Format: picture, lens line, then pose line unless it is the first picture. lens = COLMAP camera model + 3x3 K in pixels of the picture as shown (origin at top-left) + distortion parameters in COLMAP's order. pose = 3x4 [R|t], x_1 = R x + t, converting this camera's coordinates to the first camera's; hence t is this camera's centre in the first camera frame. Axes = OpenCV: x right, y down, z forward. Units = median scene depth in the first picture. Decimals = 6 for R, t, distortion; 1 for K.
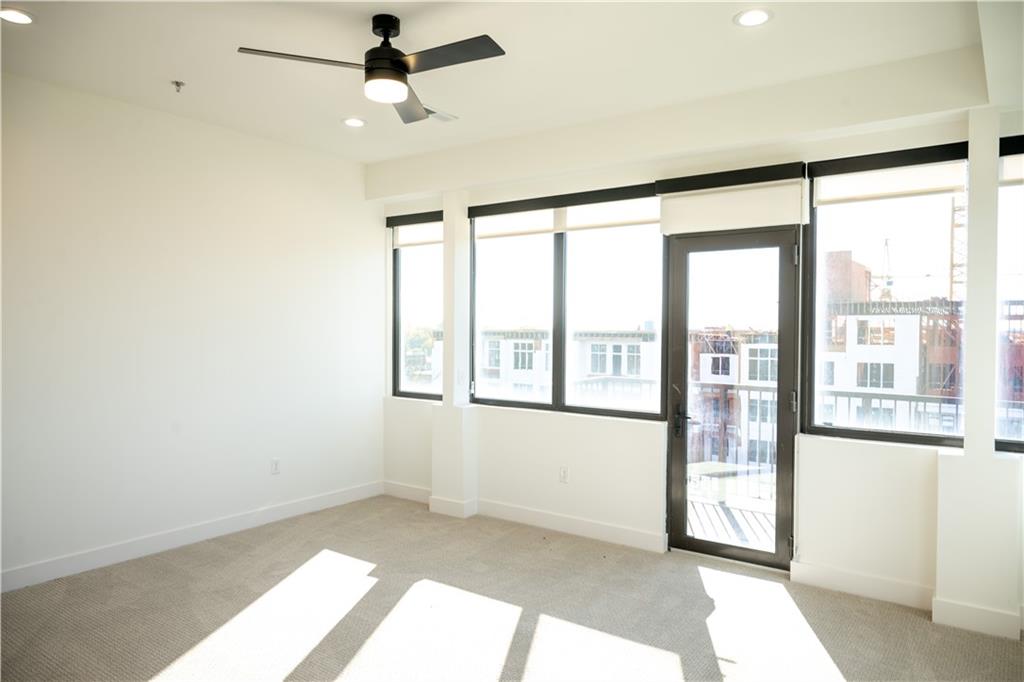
lens RADIAL K [[684.5, 0, 517.7], [0, 684.5, 340.5], [0, 0, 1]] dist [-0.001193, -0.000211]
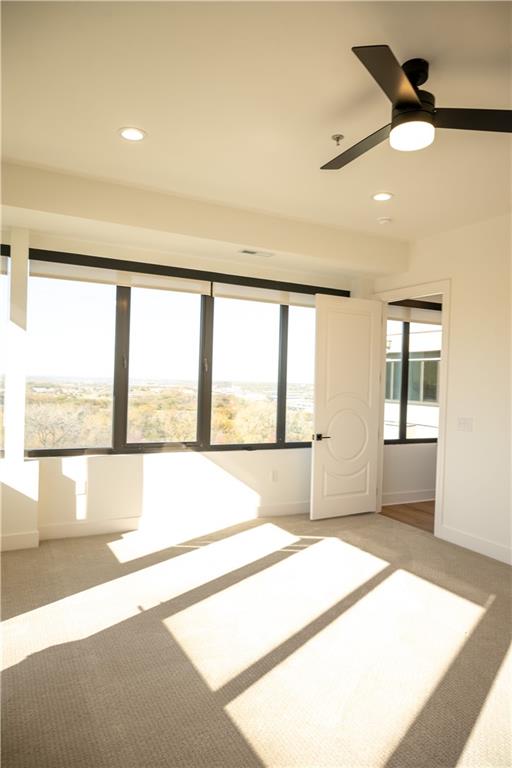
lens RADIAL K [[513.4, 0, 256.0], [0, 513.4, 384.0], [0, 0, 1]] dist [-0.001193, -0.000211]
pose [[0.492081, 0.001930, 0.870547, -0.796687], [-0.004961, 0.999988, 0.000587, -0.016298], [-0.870535, -0.004608, 0.492085, 0.570006]]
